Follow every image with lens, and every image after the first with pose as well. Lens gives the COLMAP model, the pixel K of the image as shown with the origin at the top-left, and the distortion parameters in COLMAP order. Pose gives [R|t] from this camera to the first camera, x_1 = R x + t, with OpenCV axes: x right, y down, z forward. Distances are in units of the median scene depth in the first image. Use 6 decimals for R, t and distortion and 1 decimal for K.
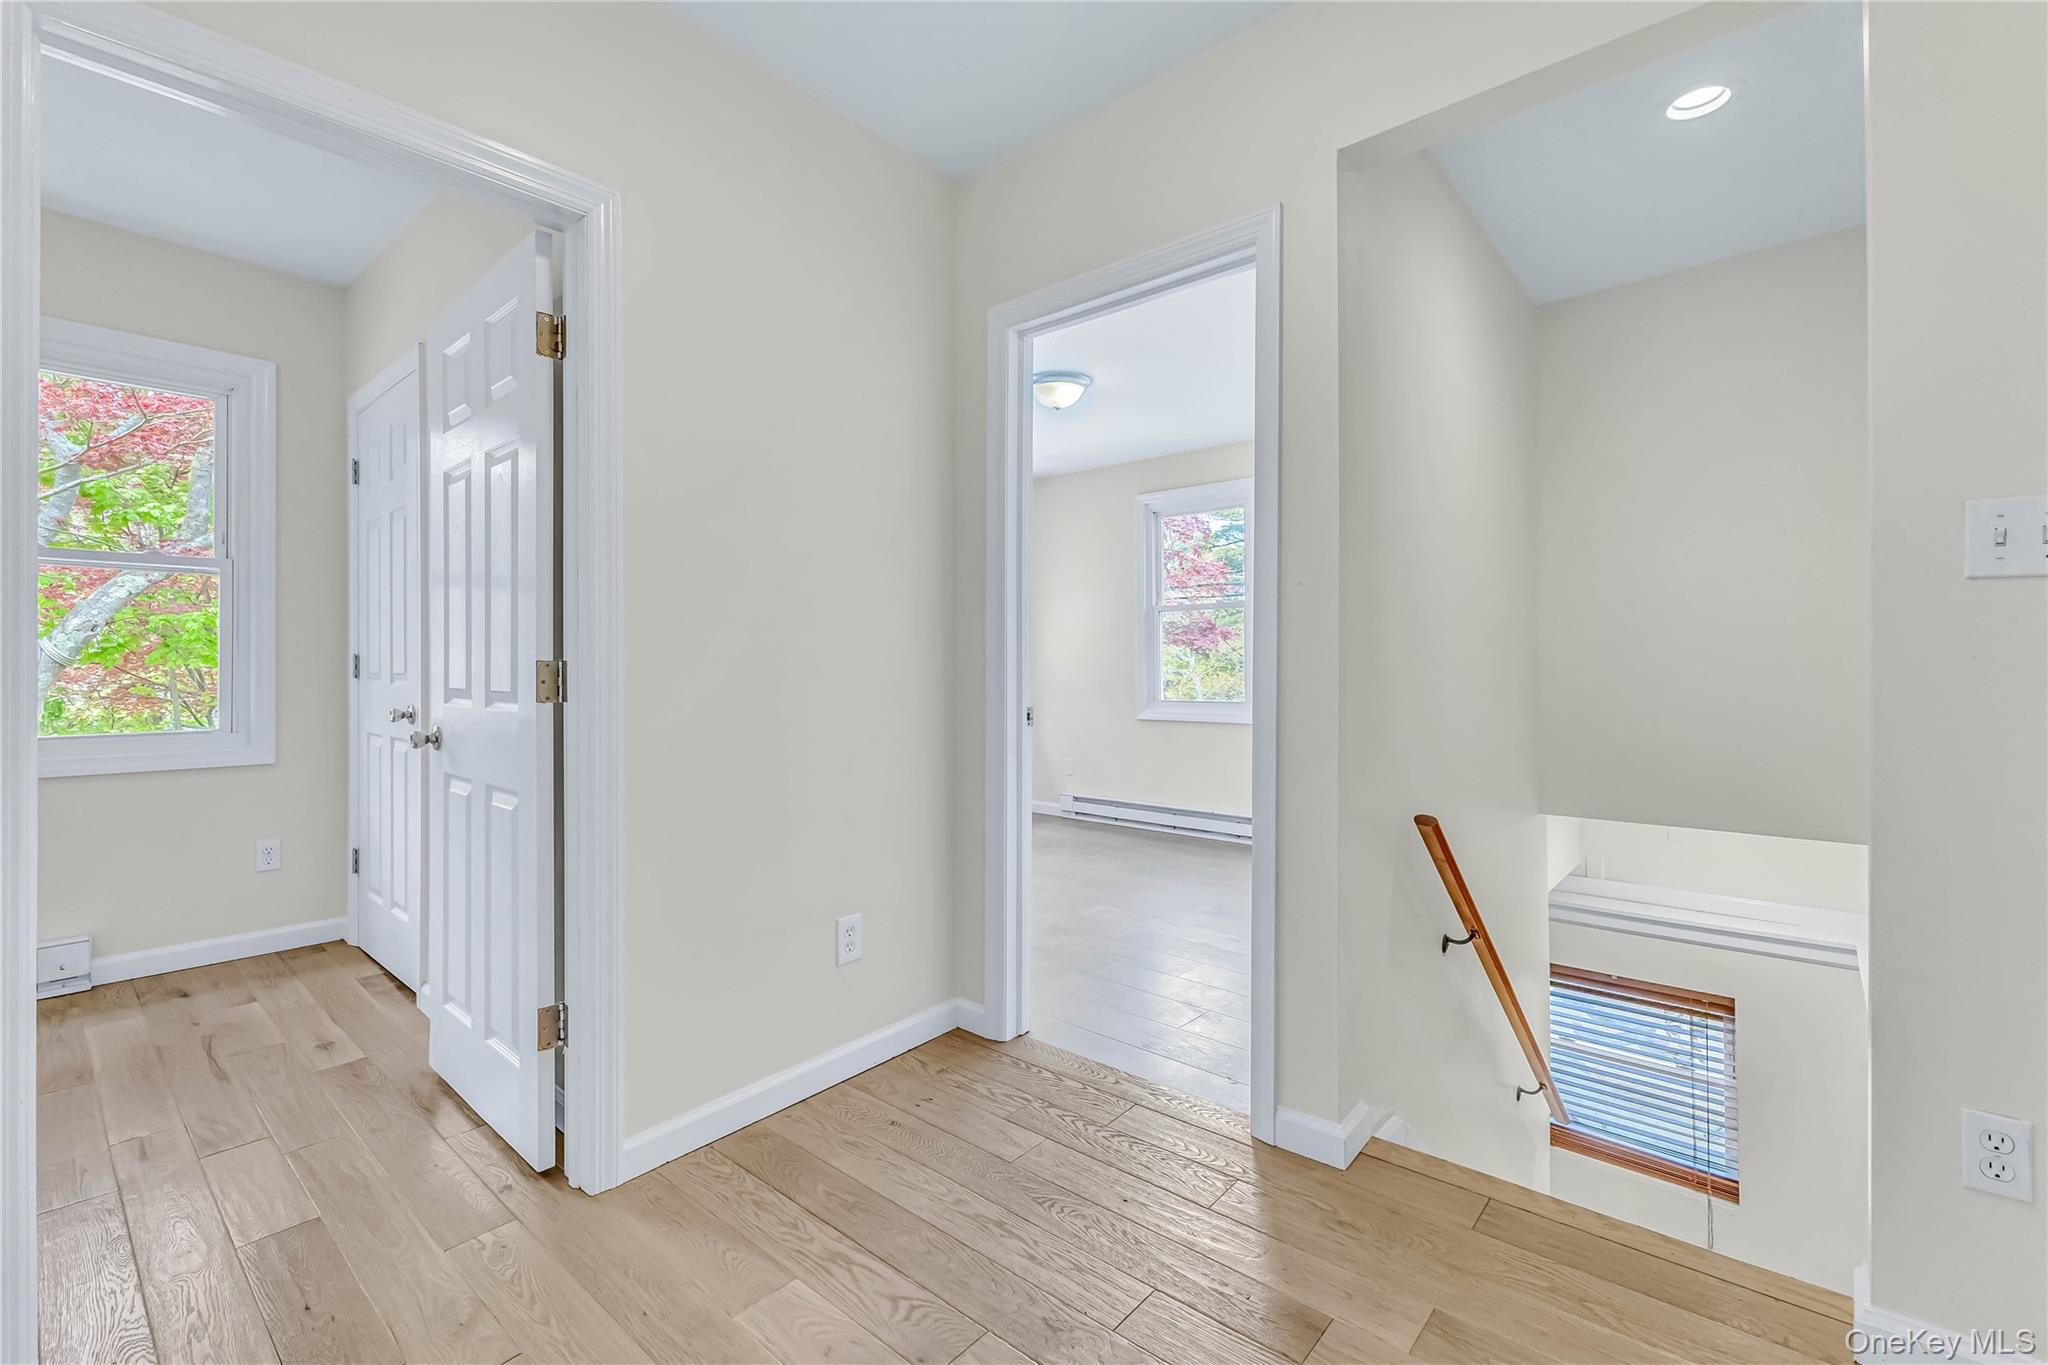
lens RADIAL K [[887.8, 0, 1020.7], [0, 887.8, 671.6], [0, 0, 1]] dist [0.004758, 0.000369]
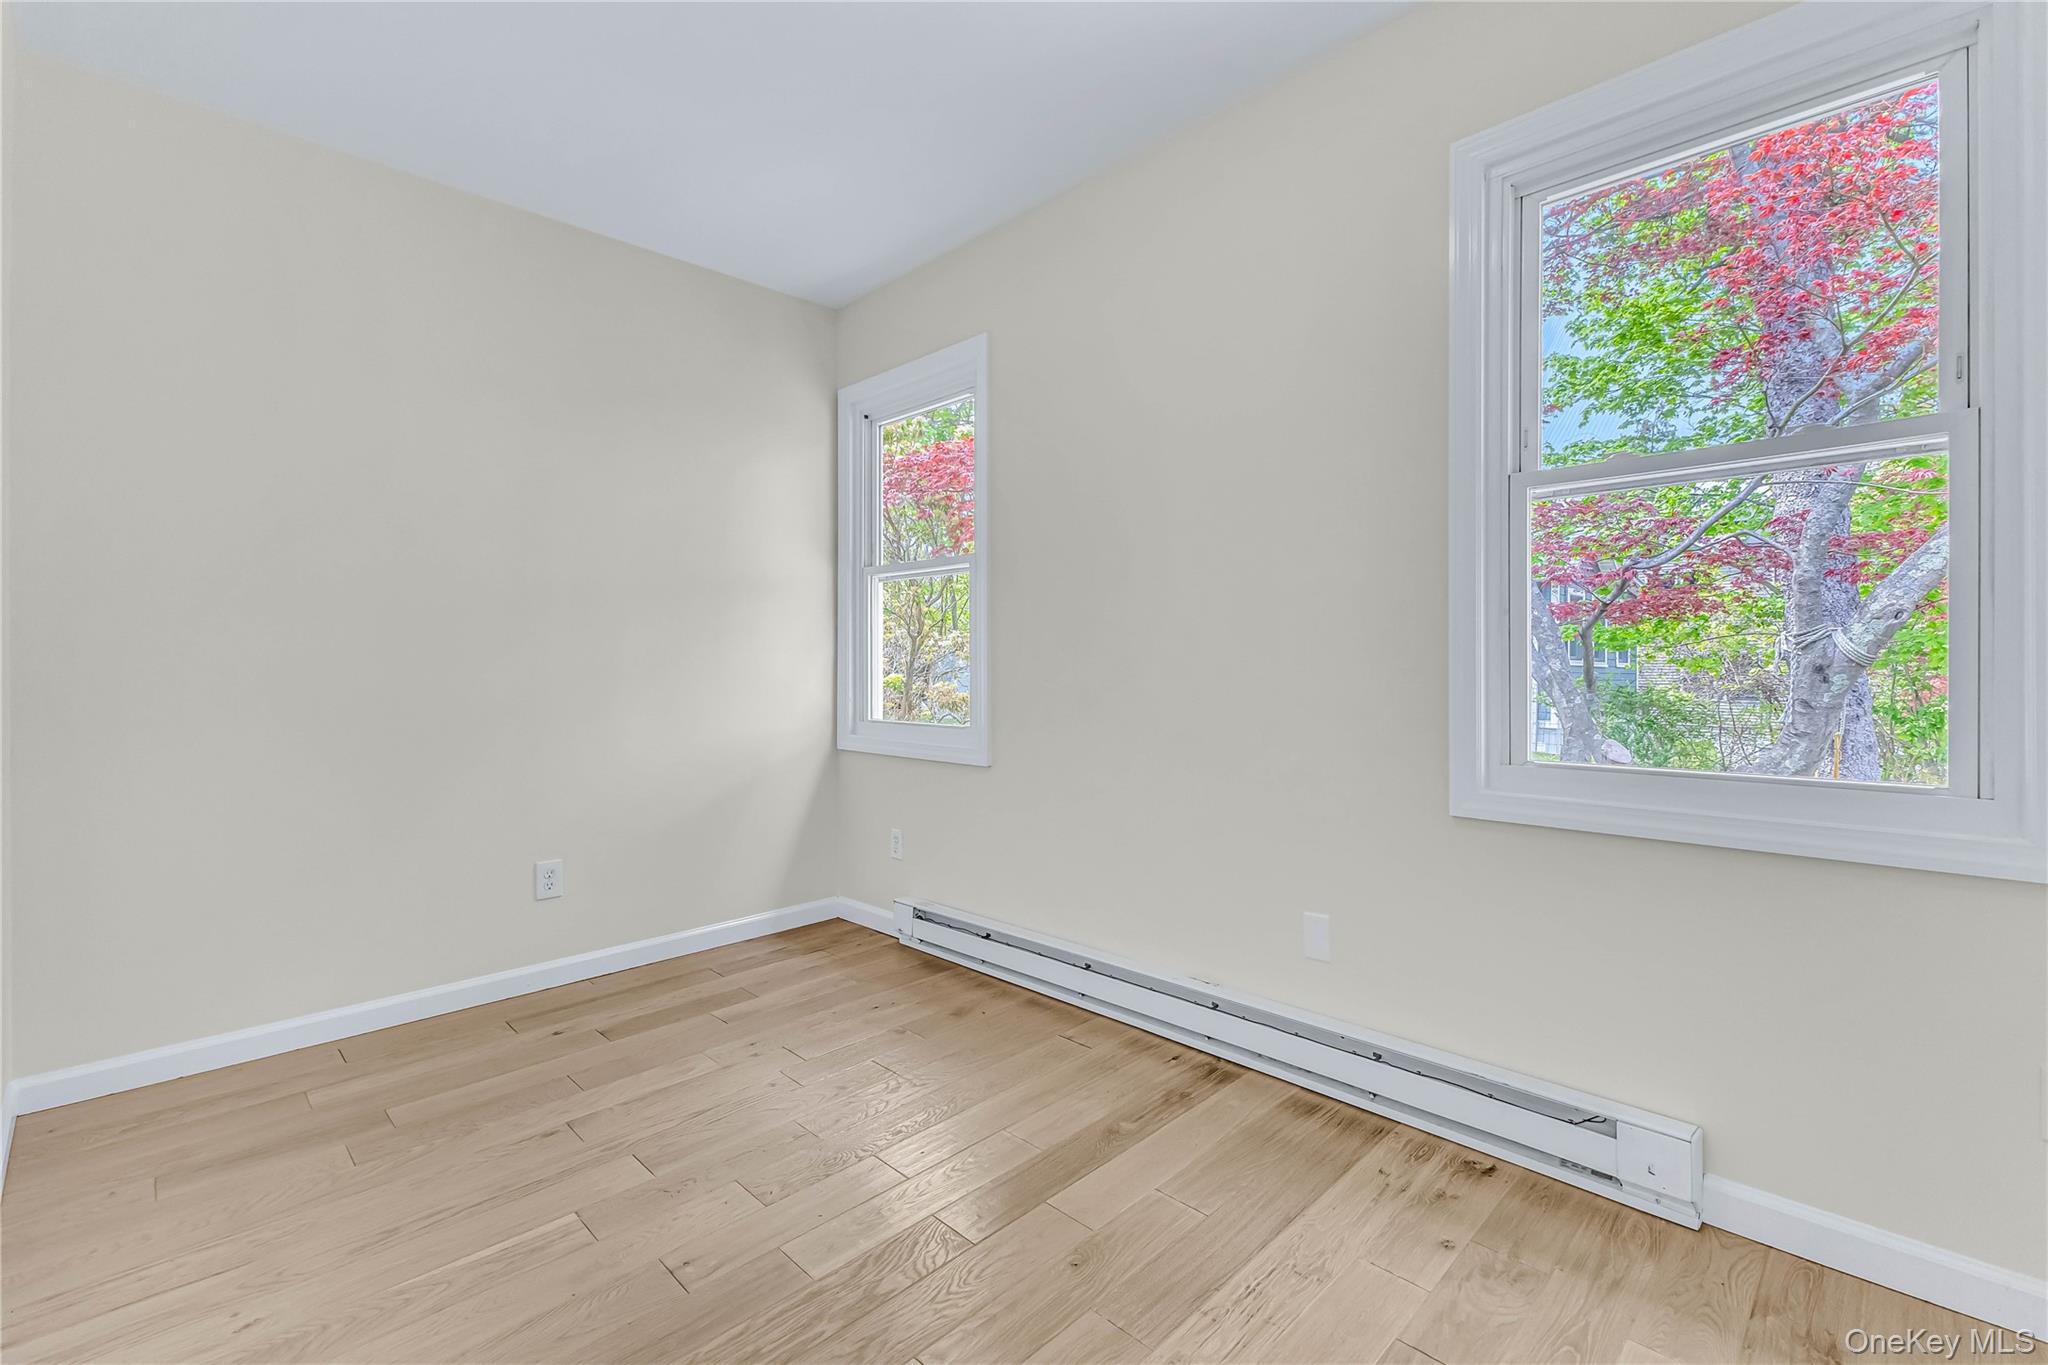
lens RADIAL K [[887.8, 0, 1020.7], [0, 887.8, 671.6], [0, 0, 1]] dist [0.004758, 0.000369]
pose [[-0.081596, 0.001753, -0.996664, -0.412382], [-0.007242, 0.999971, 0.002352, 0.003645], [0.996639, 0.007410, -0.081581, 0.571440]]
